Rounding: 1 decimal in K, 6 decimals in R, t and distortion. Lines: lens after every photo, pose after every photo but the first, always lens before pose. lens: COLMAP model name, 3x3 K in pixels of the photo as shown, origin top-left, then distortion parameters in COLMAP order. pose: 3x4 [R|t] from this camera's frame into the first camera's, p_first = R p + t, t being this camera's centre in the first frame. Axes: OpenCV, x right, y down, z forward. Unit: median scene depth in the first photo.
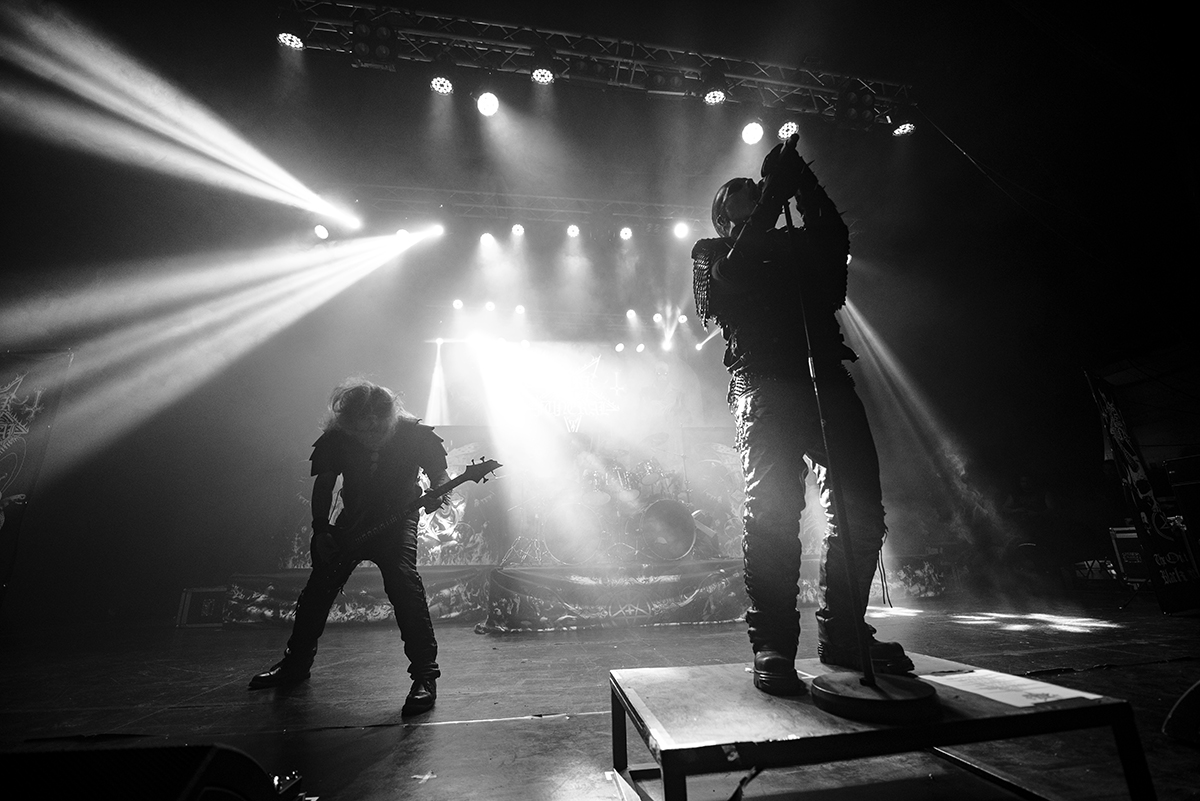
lens RADIAL K [[480.3, 0, 603.3], [0, 480.3, 406.1], [0, 0, 1]] dist [-0.013760, -0.003623]
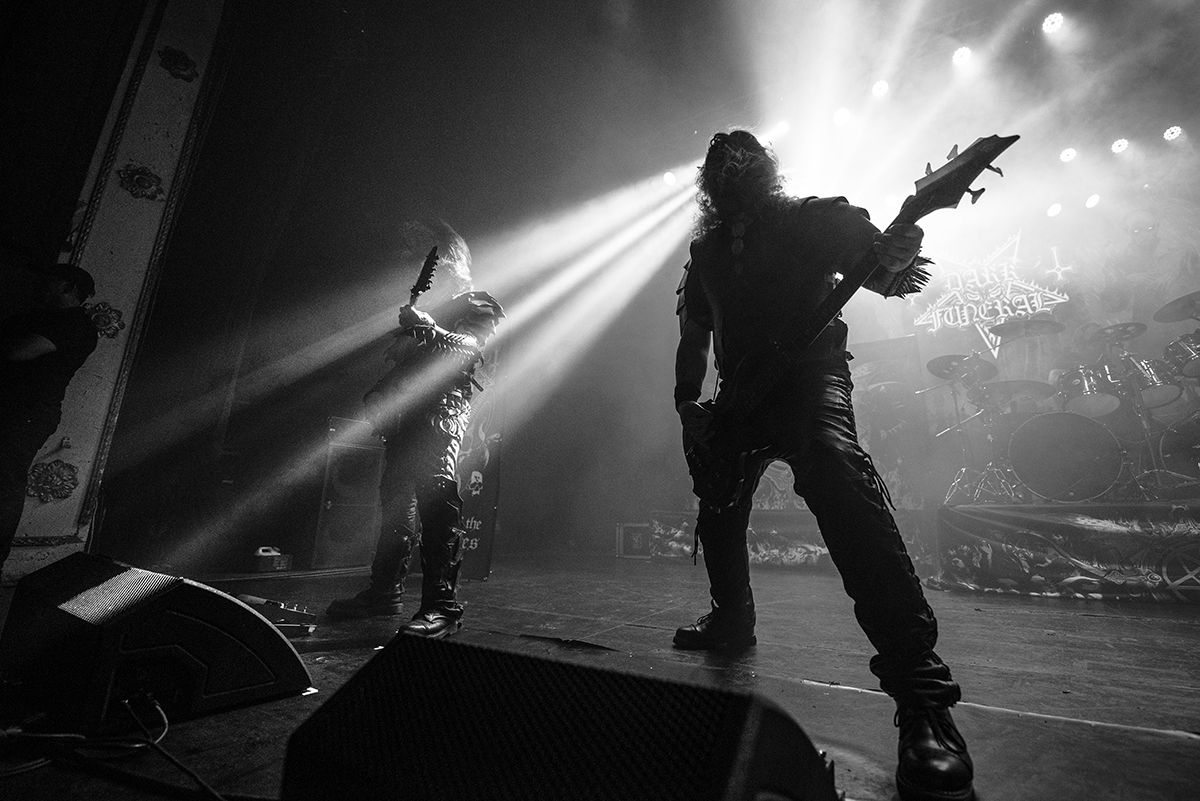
lens RADIAL K [[505.0, 0, 633.1], [0, 505.0, 381.2], [0, 0, 1]] dist [-0.027716, 0.001220]
pose [[0.790439, -0.127905, -0.599038, -0.120470], [0.154159, 0.988017, -0.007543, 0.082383], [0.592825, -0.086385, 0.800685, 0.117374]]
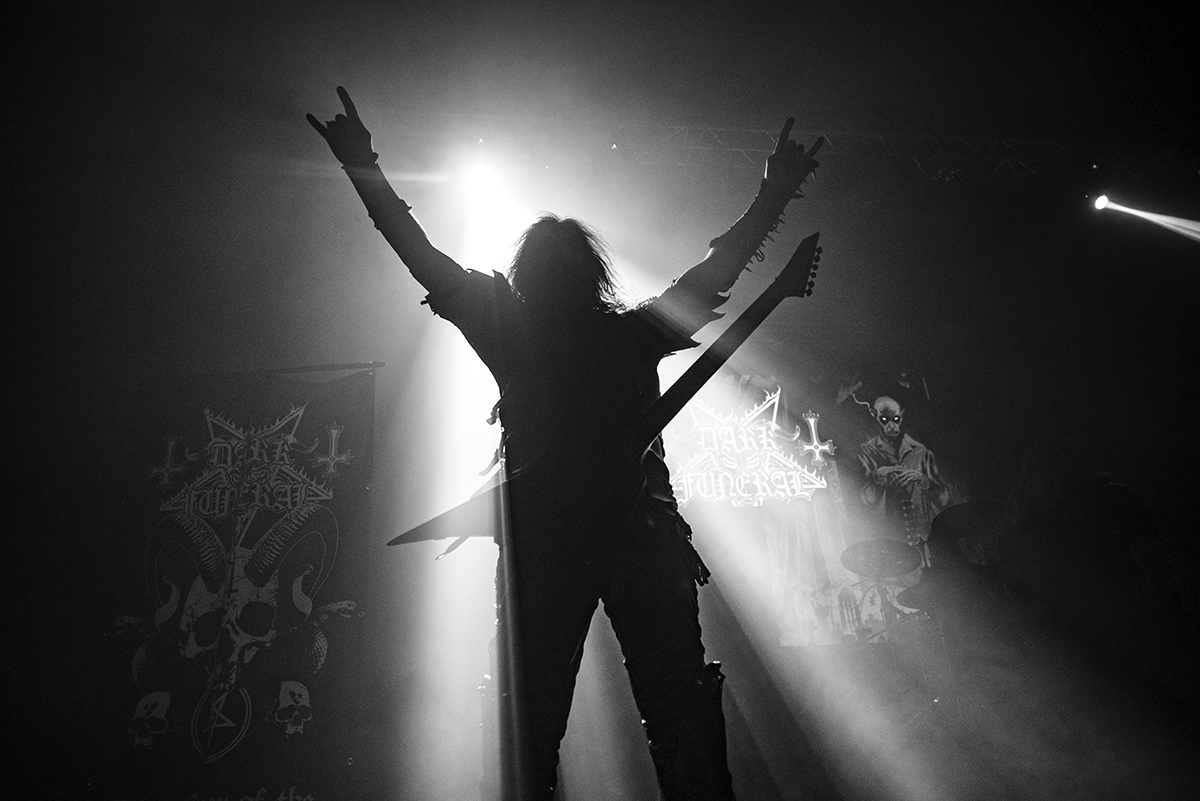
lens RADIAL K [[858.5, 0, 571.7], [0, 858.5, 392.2], [0, 0, 1]] dist [0.024706, -0.001272]
pose [[0.999523, -0.030186, 0.006520, -0.680150], [0.030777, 0.991021, -0.130115, 0.054017], [-0.002534, 0.130254, 0.991477, -0.081830]]
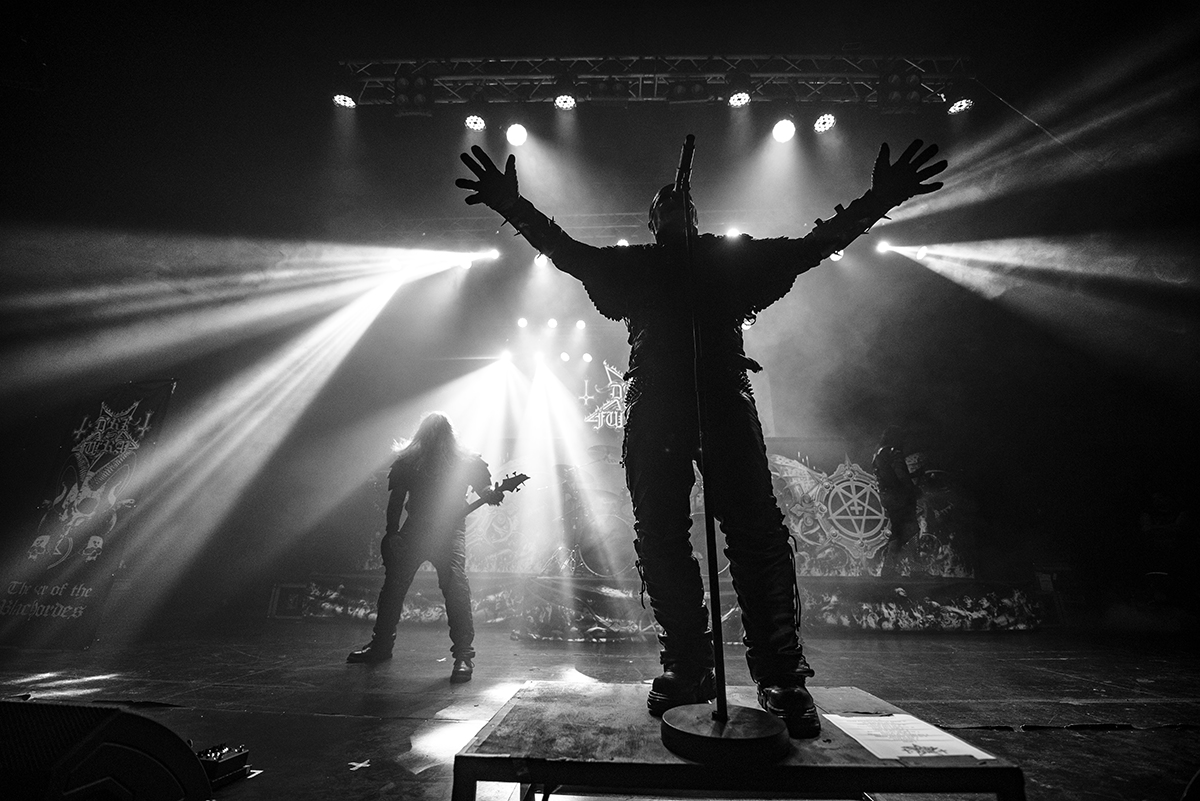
lens RADIAL K [[480.3, 0, 603.3], [0, 480.3, 406.1], [0, 0, 1]] dist [-0.013760, -0.003623]
pose [[0.983453, -0.021564, -0.179874, 0.127073], [0.017522, 0.999558, -0.024030, -0.002391], [0.180313, 0.020480, 0.983396, 0.003950]]
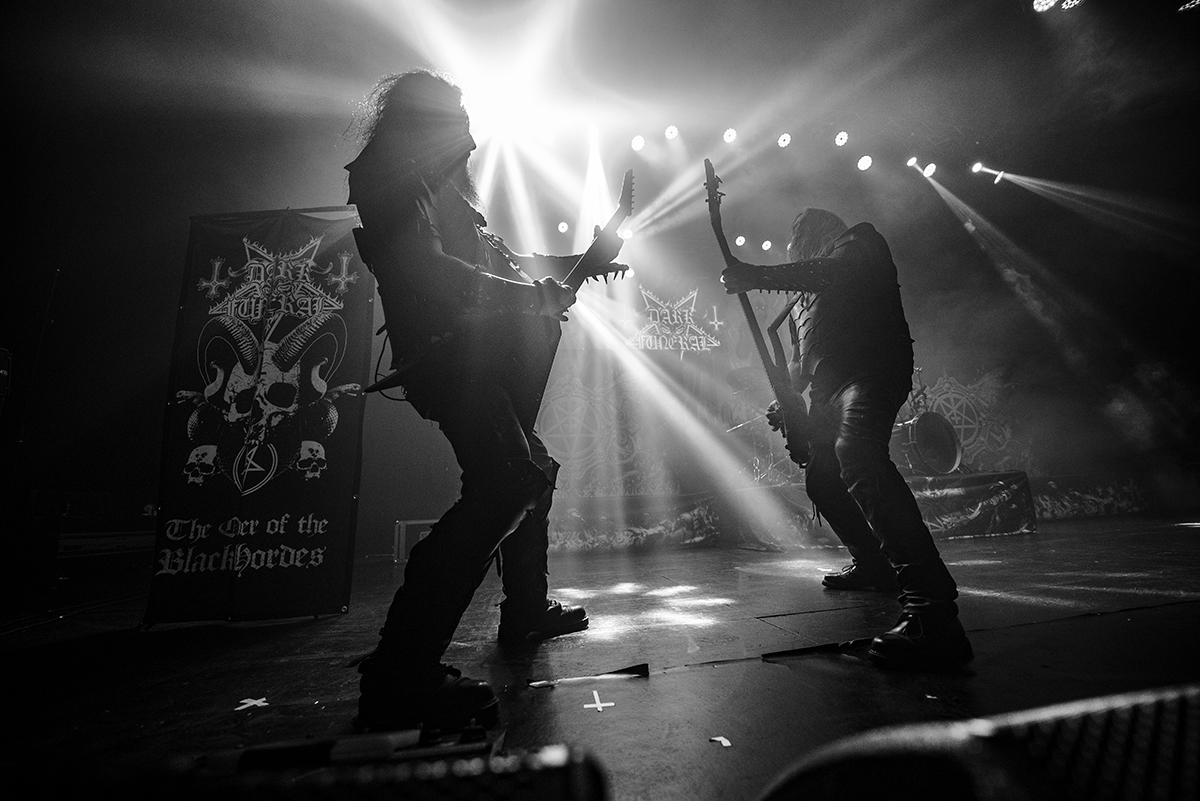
lens RADIAL K [[473.7, 0, 604.1], [0, 473.7, 405.5], [0, 0, 1]] dist [-0.011431, -0.004796]
pose [[0.998896, -0.012111, 0.045385, -0.612016], [0.008239, 0.996387, 0.084530, 0.112431], [-0.046245, -0.084062, 0.995387, 0.132743]]
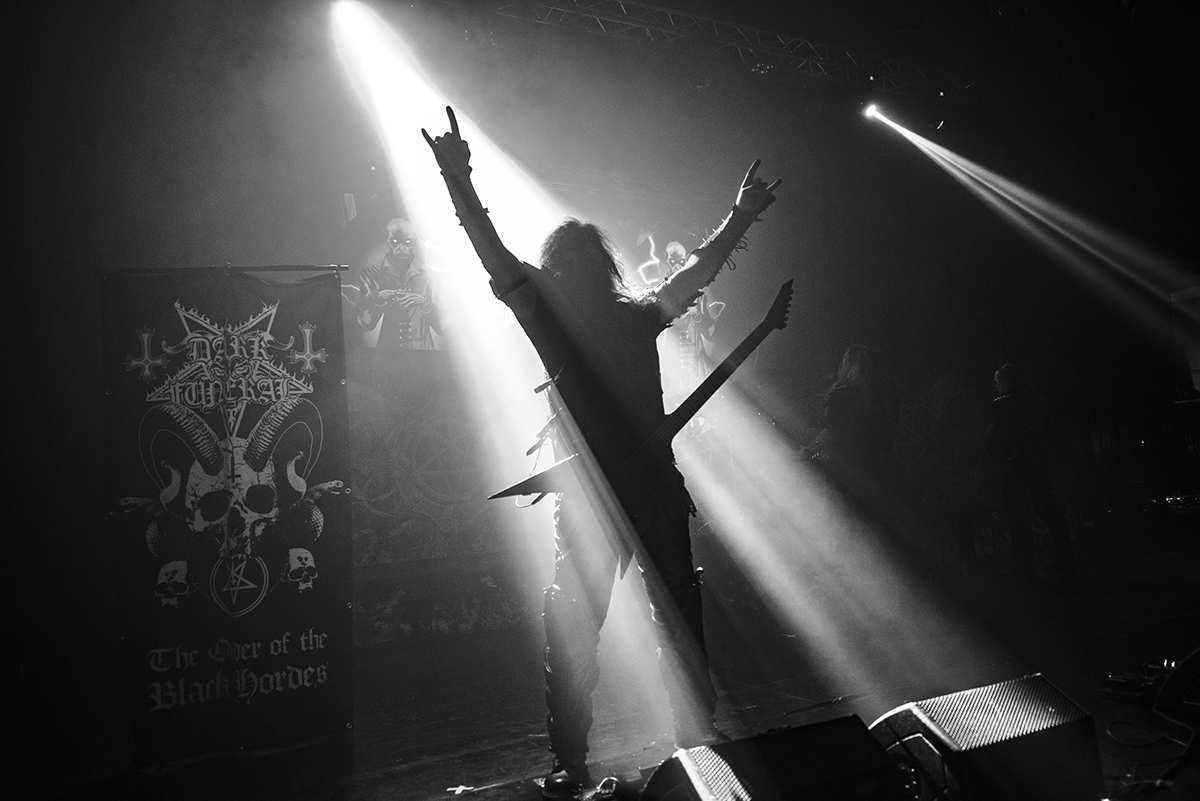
lens RADIAL K [[794.3, 0, 600.0], [0, 794.3, 400.5], [0, 0, 1]] dist [0.019369, -0.003171]
pose [[0.950534, -0.015072, 0.310255, -0.872870], [-0.029888, 0.989750, 0.139648, -0.078421], [-0.309180, -0.142013, 0.940340, -0.170415]]
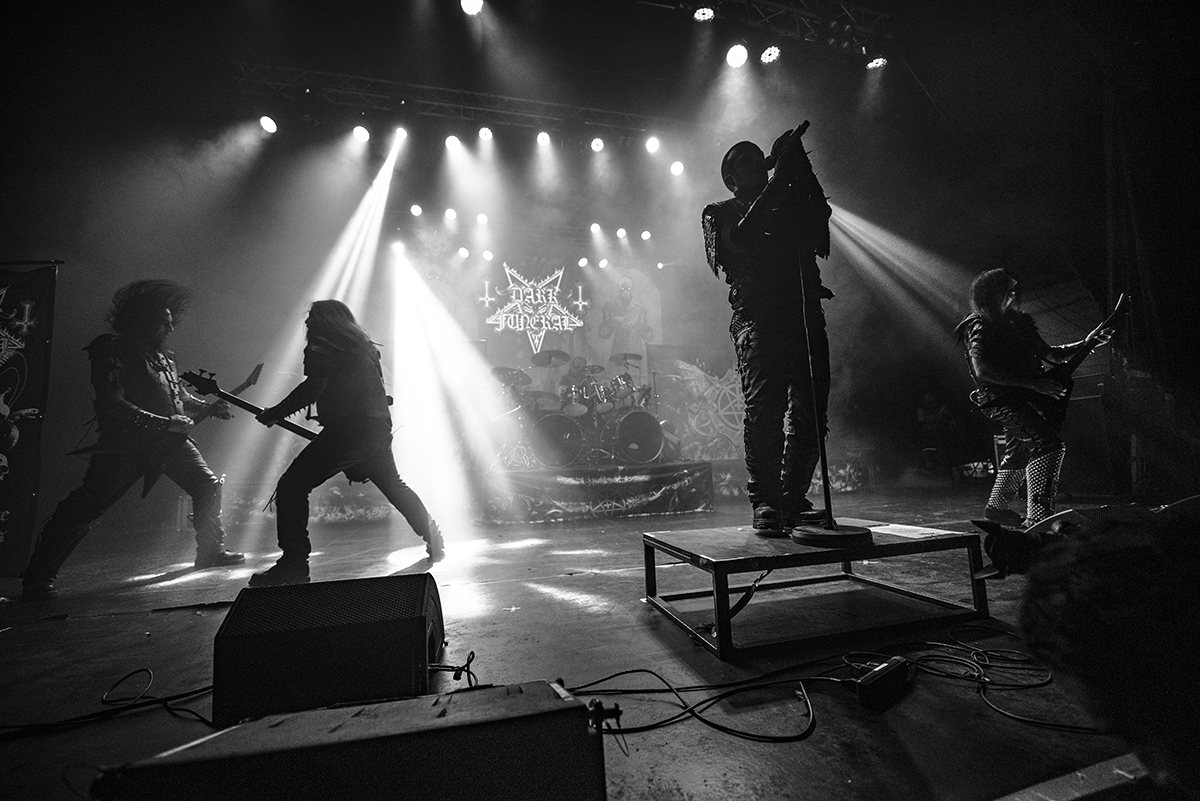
lens RADIAL K [[479.1, 0, 602.9], [0, 479.1, 407.7], [0, 0, 1]] dist [-0.013718, -0.003797]
pose [[0.993592, 0.001167, 0.113022, -0.089279], [-0.022080, 0.982685, 0.183963, -0.019875], [-0.110851, -0.185279, 0.976414, -0.094627]]
